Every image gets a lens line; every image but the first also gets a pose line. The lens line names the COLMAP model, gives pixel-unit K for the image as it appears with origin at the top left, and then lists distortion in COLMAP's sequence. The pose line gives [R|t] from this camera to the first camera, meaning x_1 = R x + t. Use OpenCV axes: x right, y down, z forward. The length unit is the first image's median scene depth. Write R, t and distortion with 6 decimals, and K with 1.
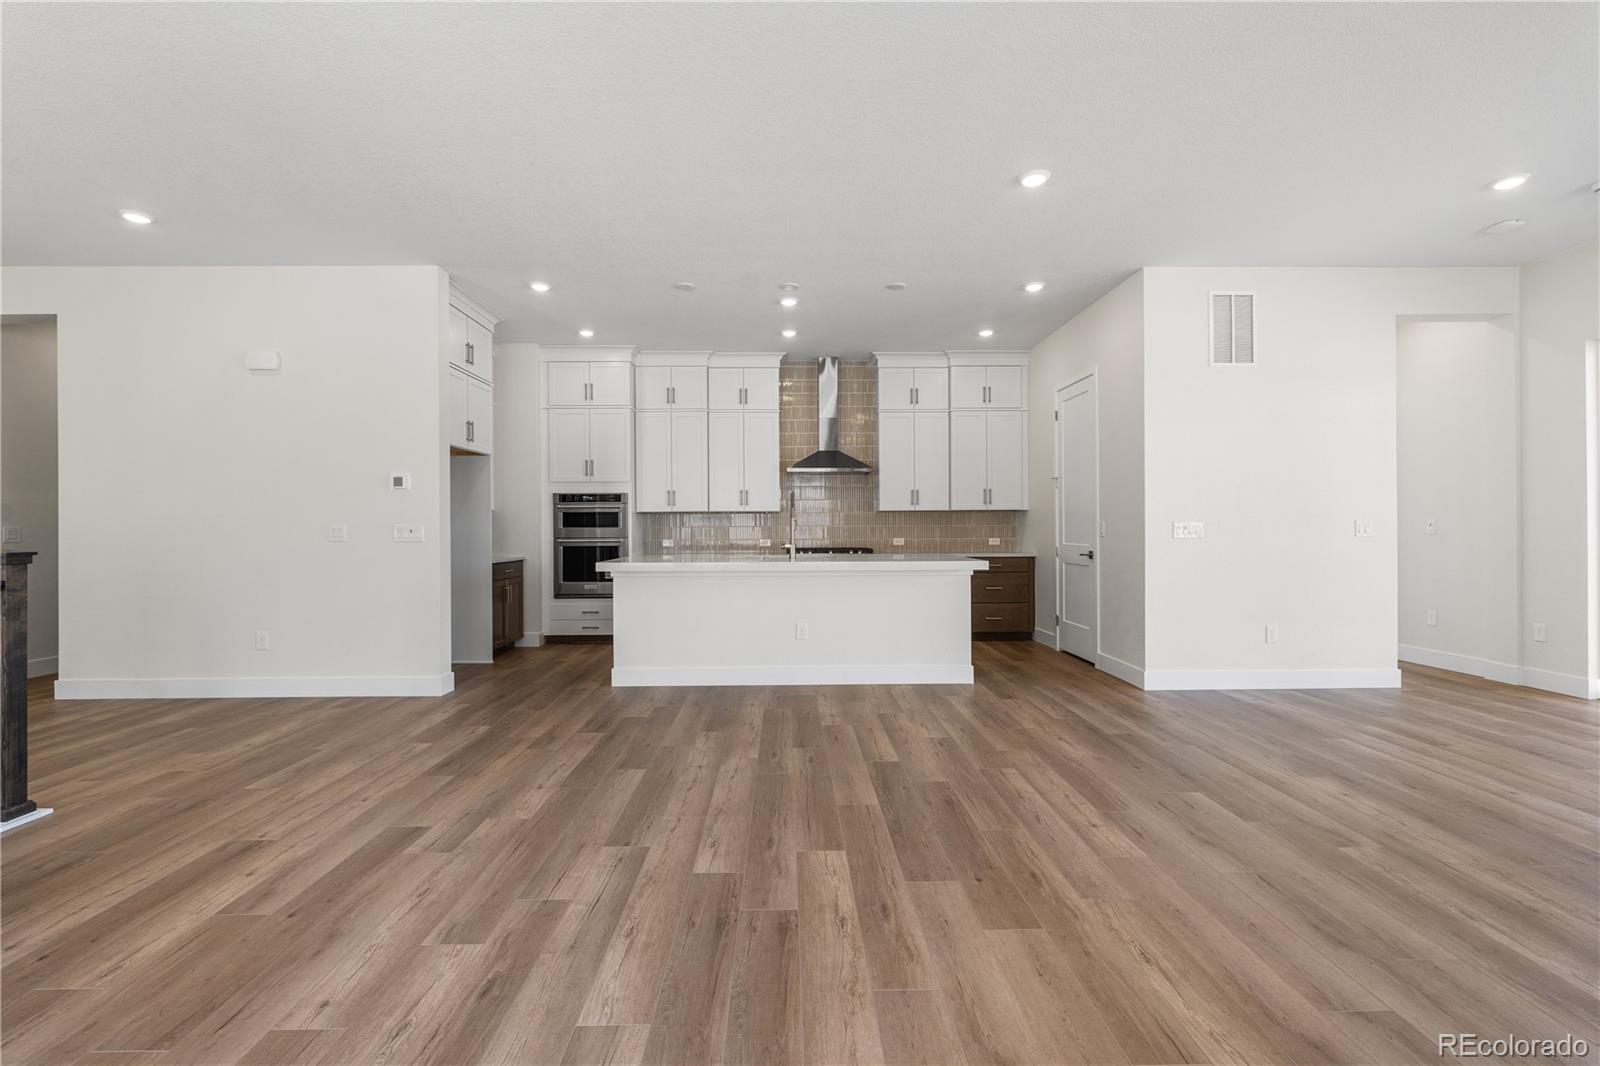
lens RADIAL K [[711.0, 0, 798.8], [0, 711.0, 527.8], [0, 0, 1]] dist [-0.005544, 0.000444]
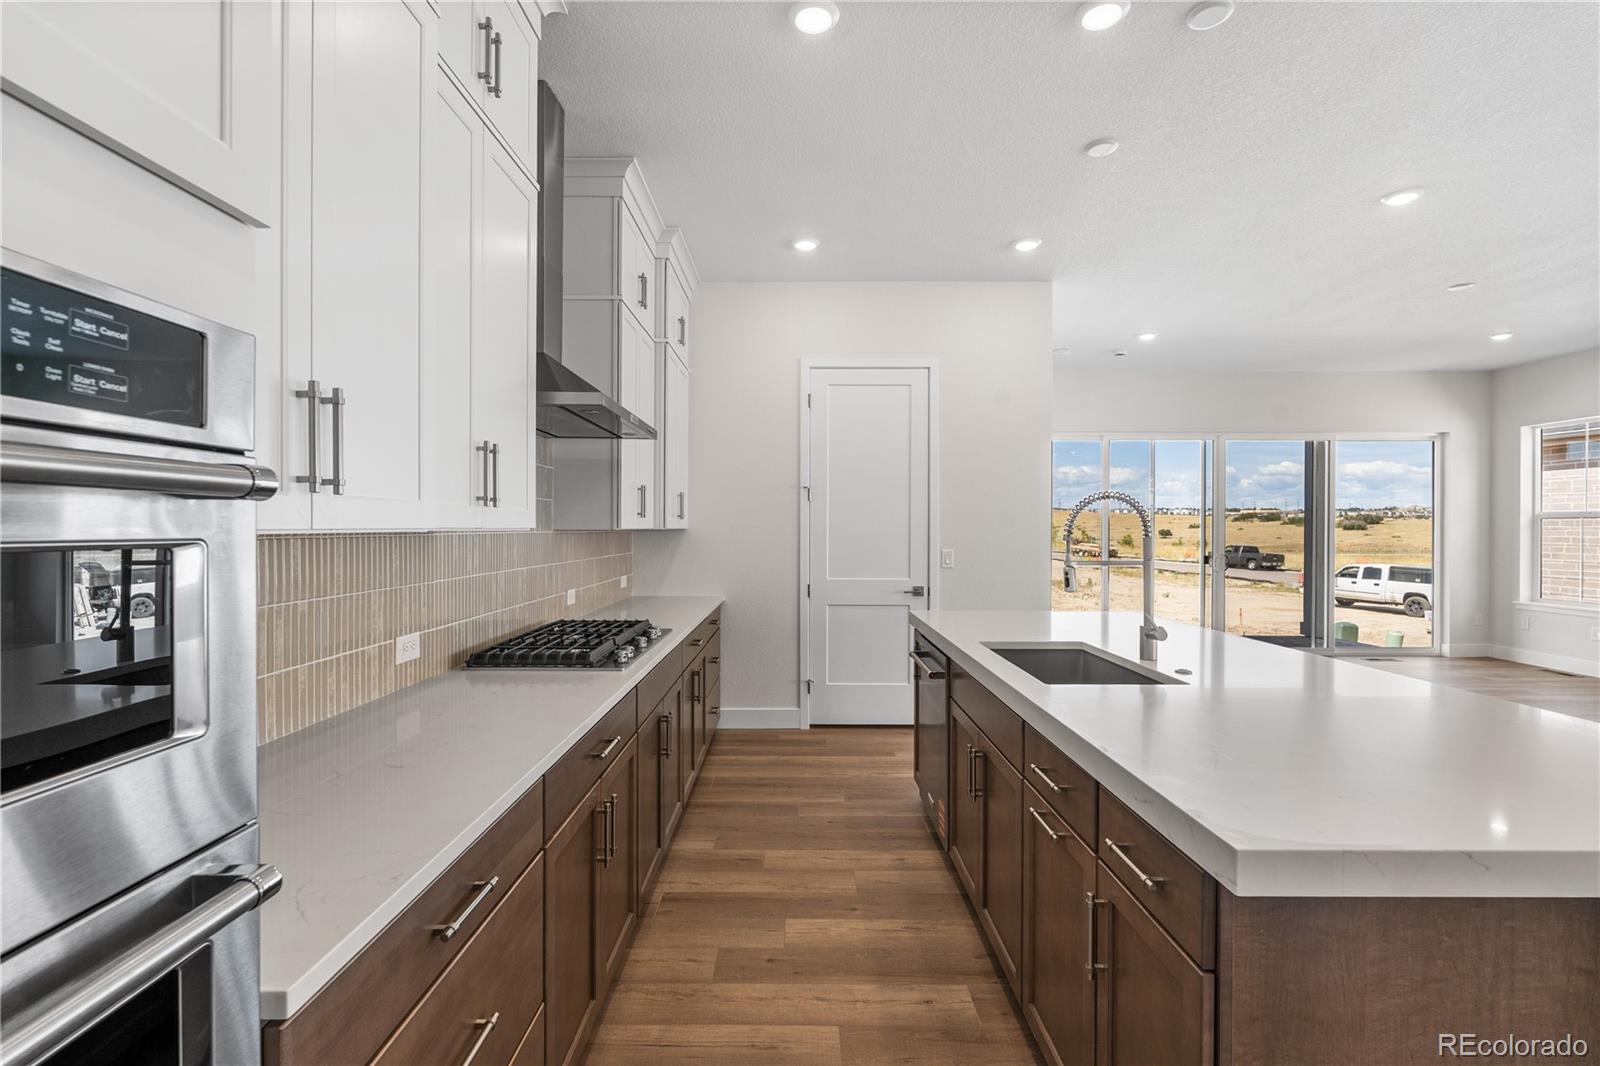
lens RADIAL K [[711.0, 0, 799.1], [0, 711.0, 532.3], [0, 0, 1]] dist [-0.005544, 0.000444]
pose [[0.017839, -0.002524, 0.999838, -0.405661], [-0.002917, 0.999992, 0.002576, -0.030553], [-0.999837, -0.002962, 0.017832, 1.138731]]
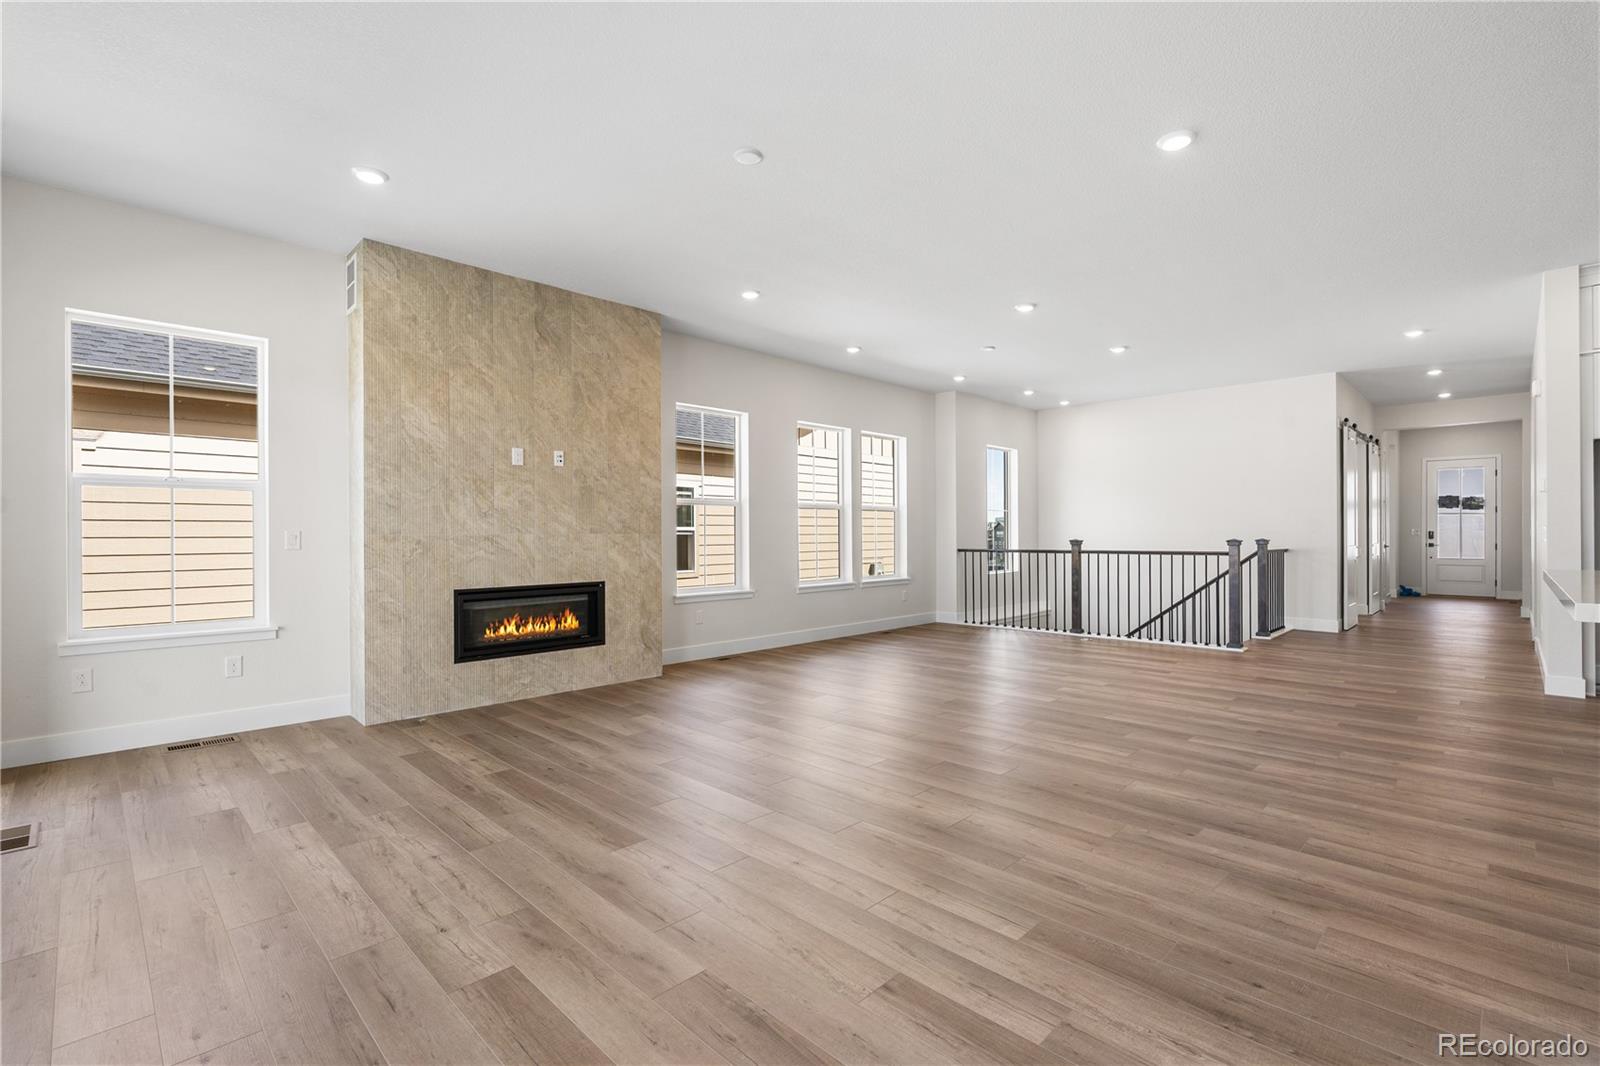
lens RADIAL K [[711.0, 0, 794.1], [0, 711.0, 522.0], [0, 0, 1]] dist [-0.005544, 0.000444]
pose [[-0.721469, -0.002604, -0.692442, 0.828222], [0.007104, 0.999912, -0.011162, -0.005886], [0.692411, -0.012972, -0.721387, 0.835624]]
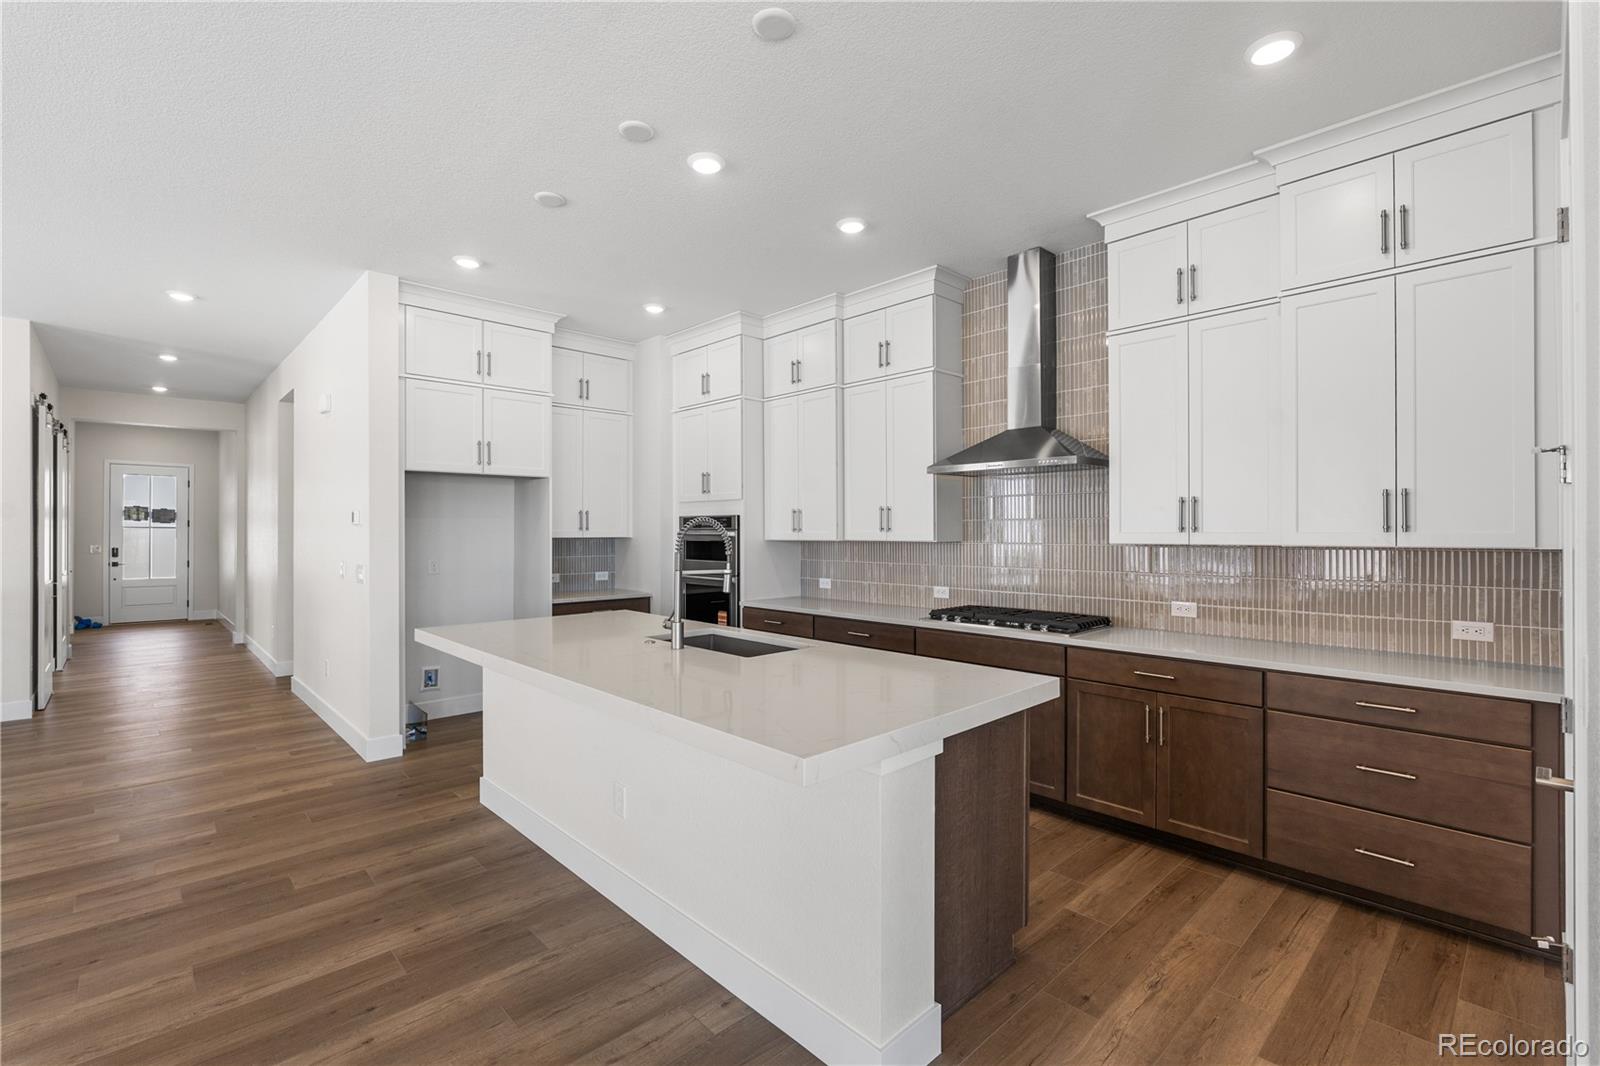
lens RADIAL K [[711.0, 0, 791.9], [0, 711.0, 529.6], [0, 0, 1]] dist [-0.005544, 0.000444]
pose [[0.673641, 0.002708, -0.739054, 0.414598], [-0.002321, 0.999996, 0.001548, -0.043567], [0.739055, 0.000672, 0.673644, 0.674527]]
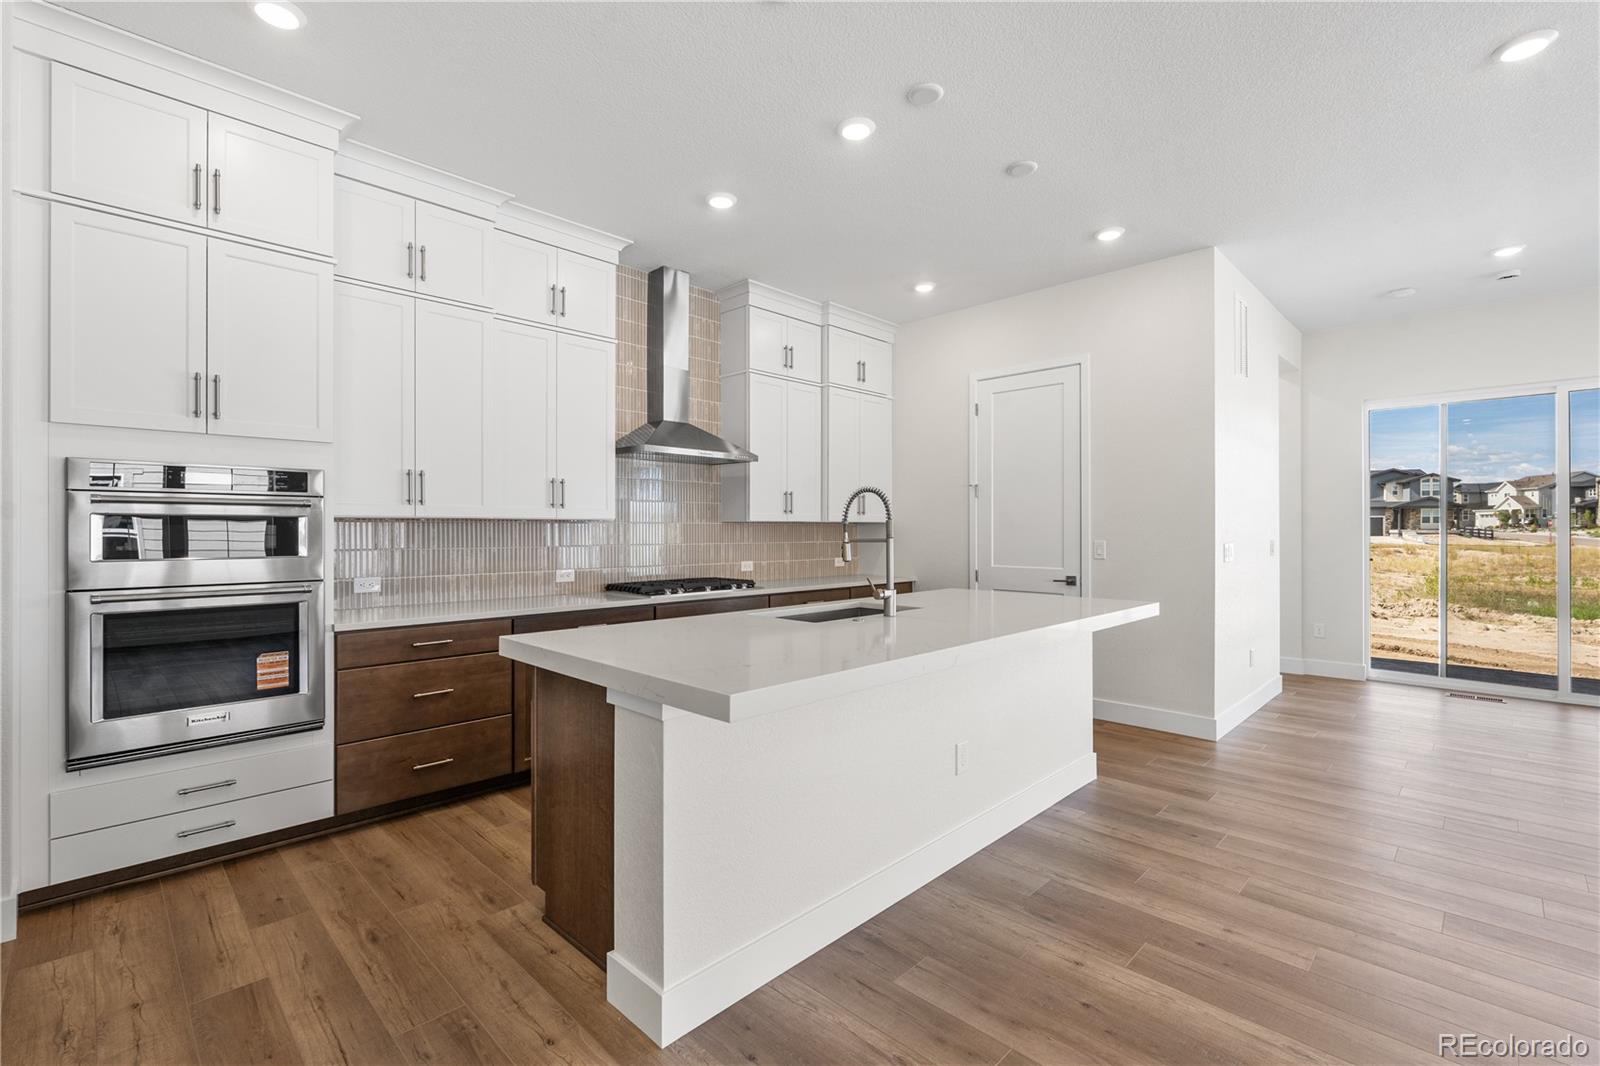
lens RADIAL K [[711.0, 0, 798.4], [0, 711.0, 529.5], [0, 0, 1]] dist [-0.005544, 0.000444]
pose [[0.711883, 0.004838, 0.702281, -0.409831], [-0.002350, 0.999987, -0.004506, -0.017448], [-0.702294, 0.001558, 0.711885, 0.640728]]
